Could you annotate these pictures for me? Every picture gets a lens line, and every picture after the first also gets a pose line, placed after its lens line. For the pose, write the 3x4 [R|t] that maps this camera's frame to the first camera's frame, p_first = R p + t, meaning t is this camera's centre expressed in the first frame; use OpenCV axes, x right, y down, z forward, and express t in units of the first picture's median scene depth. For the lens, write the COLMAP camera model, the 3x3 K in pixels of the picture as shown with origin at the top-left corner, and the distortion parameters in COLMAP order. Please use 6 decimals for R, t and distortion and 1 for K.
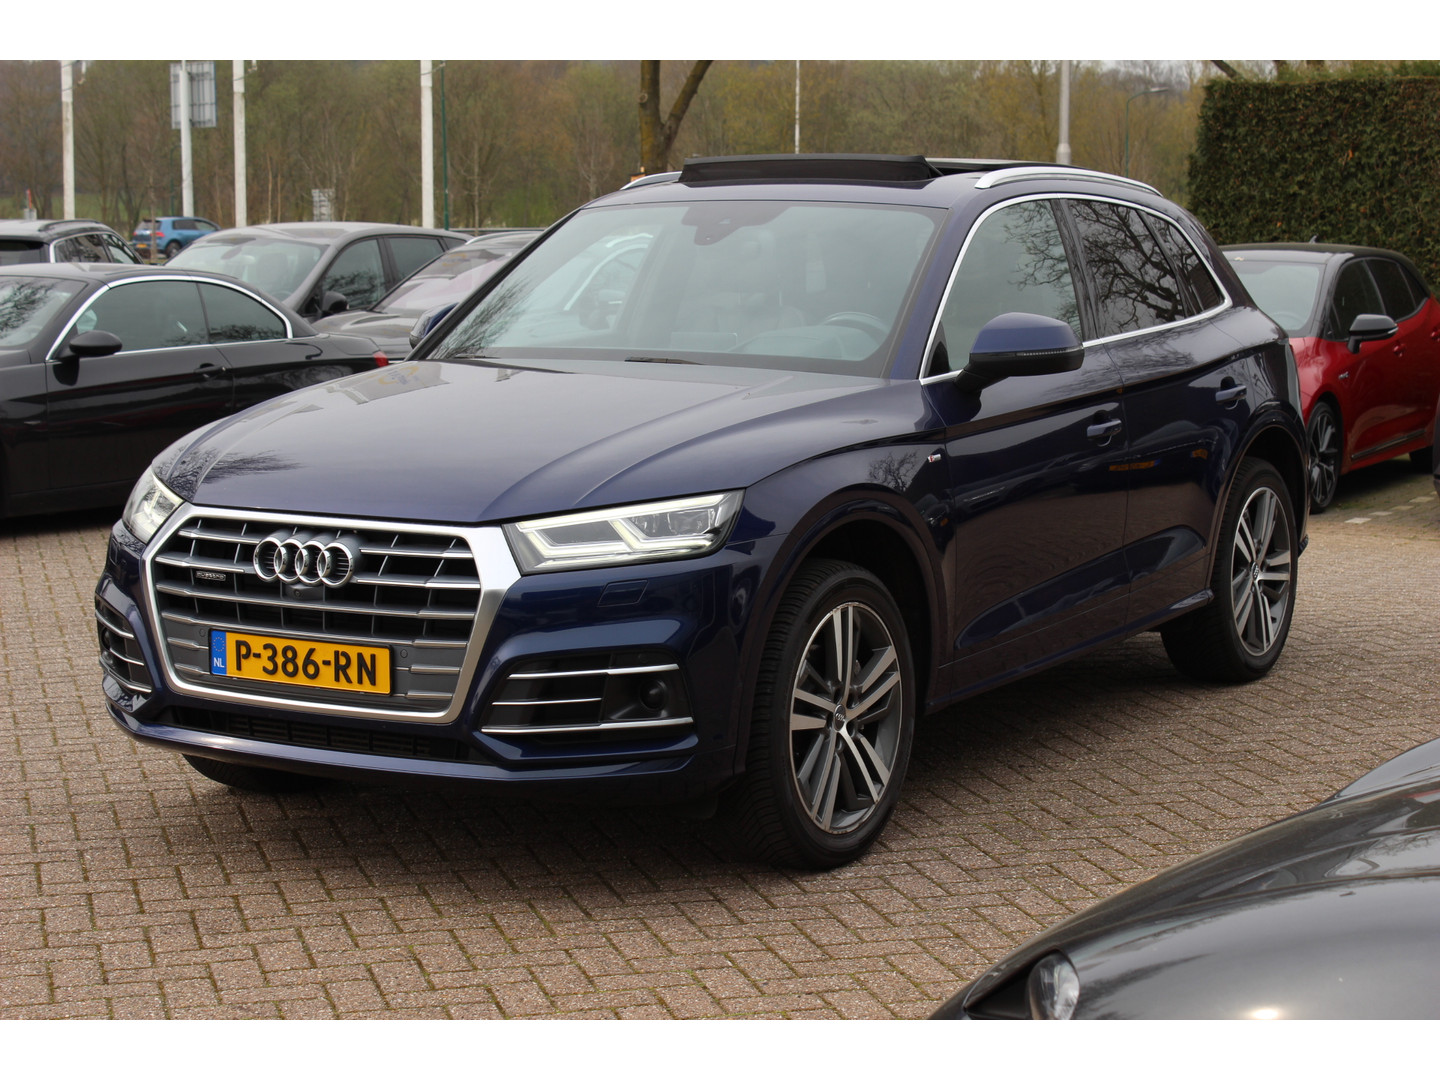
lens RADIAL K [[2808.7, 0, 723.5], [0, 2808.7, 534.4], [0, 0, 1]] dist [-0.015790, 0.000000]
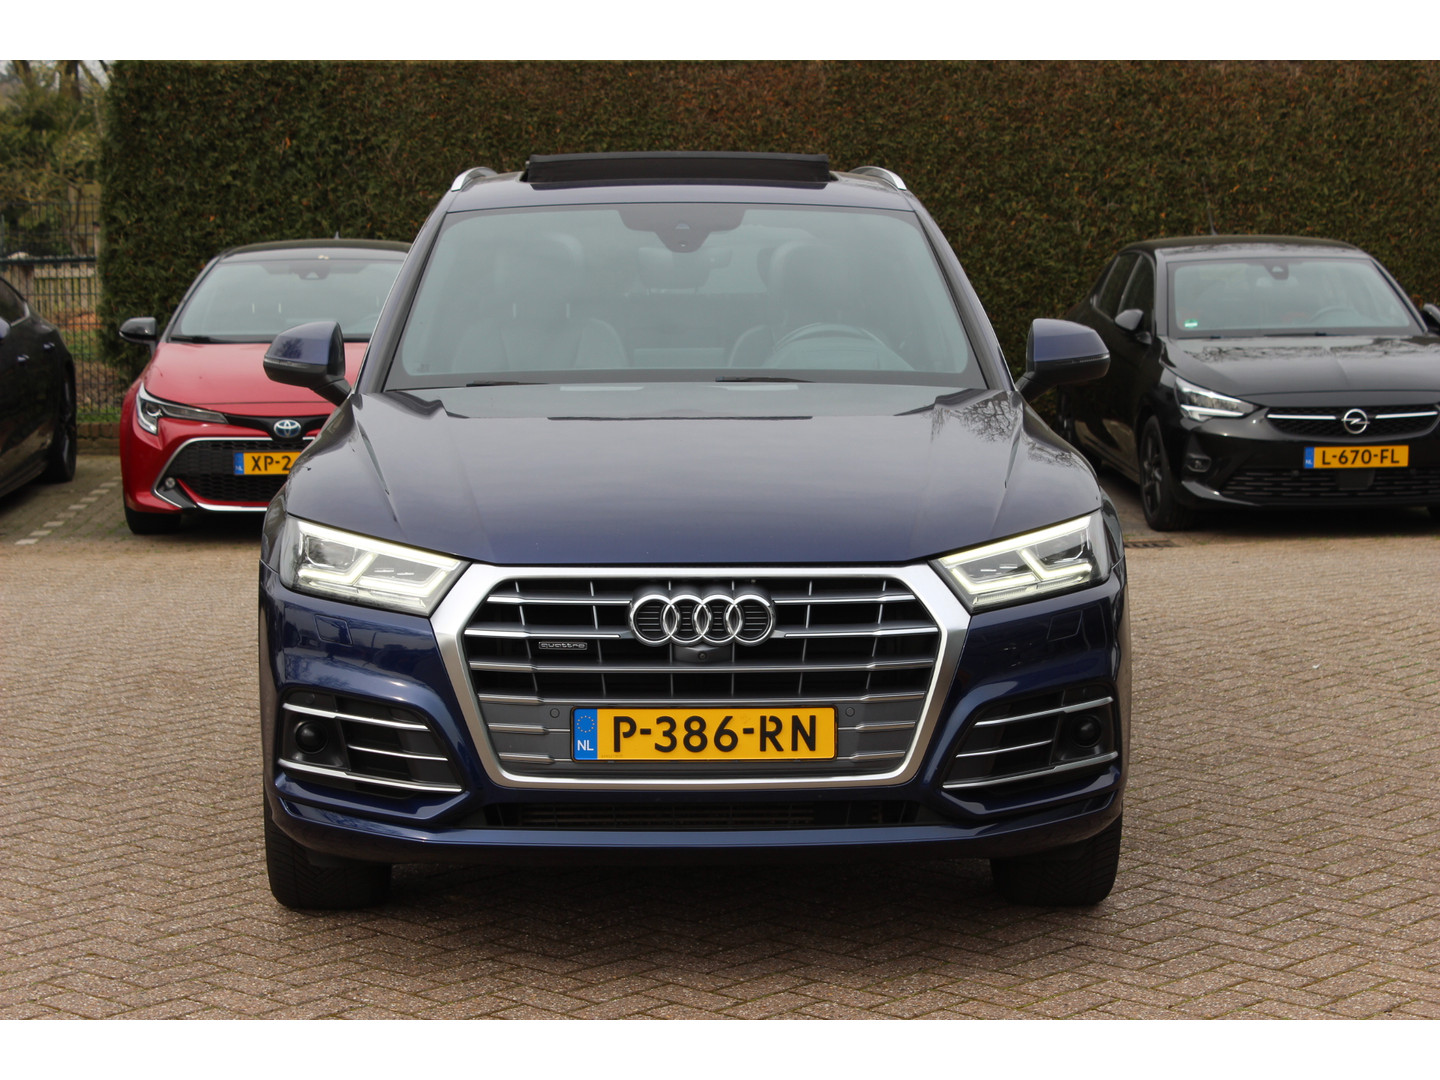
lens RADIAL K [[3135.2, 0, 736.3], [0, 3135.2, 487.4], [0, 0, 1]] dist [0.057259, 0.000000]
pose [[0.834379, -0.050577, 0.548866, -0.673610], [0.062692, 0.998027, -0.003338, -0.027413], [-0.547614, 0.037195, 0.835904, 0.171497]]
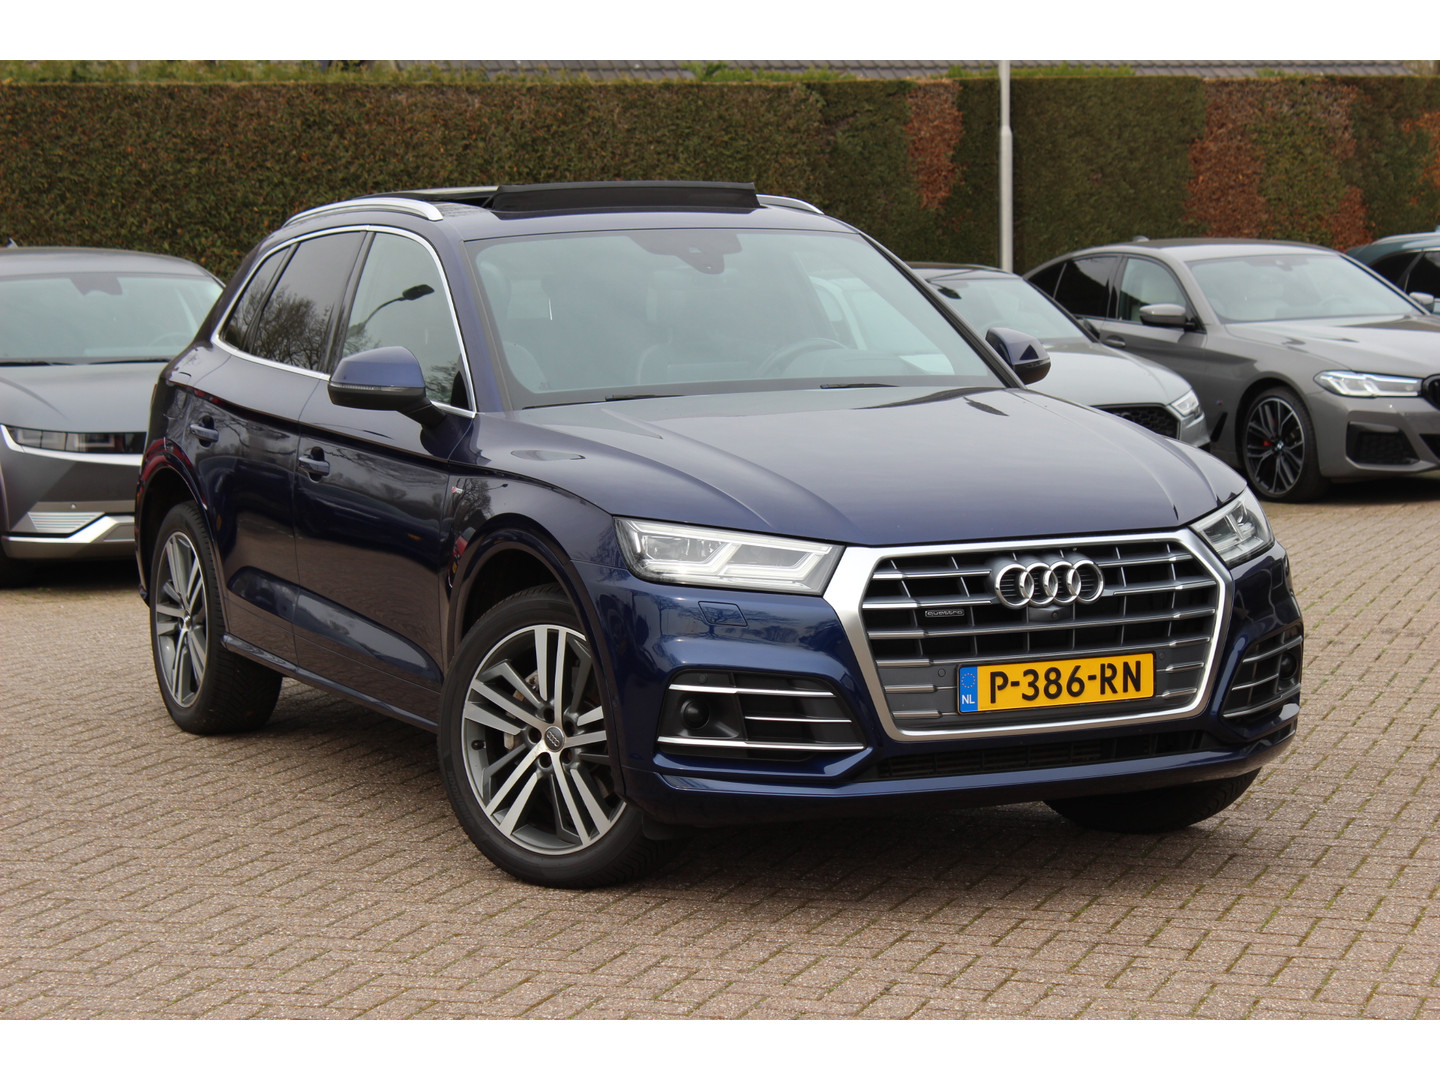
lens RADIAL K [[3496.2, 0, 721.8], [0, 3496.2, 546.4], [0, 0, 1]] dist [0.161214, 0.000000]
pose [[0.537553, -0.083482, 0.839087, -1.261402], [0.110173, 0.993510, 0.028264, -0.051777], [-0.836001, 0.077251, 0.543262, 0.411445]]
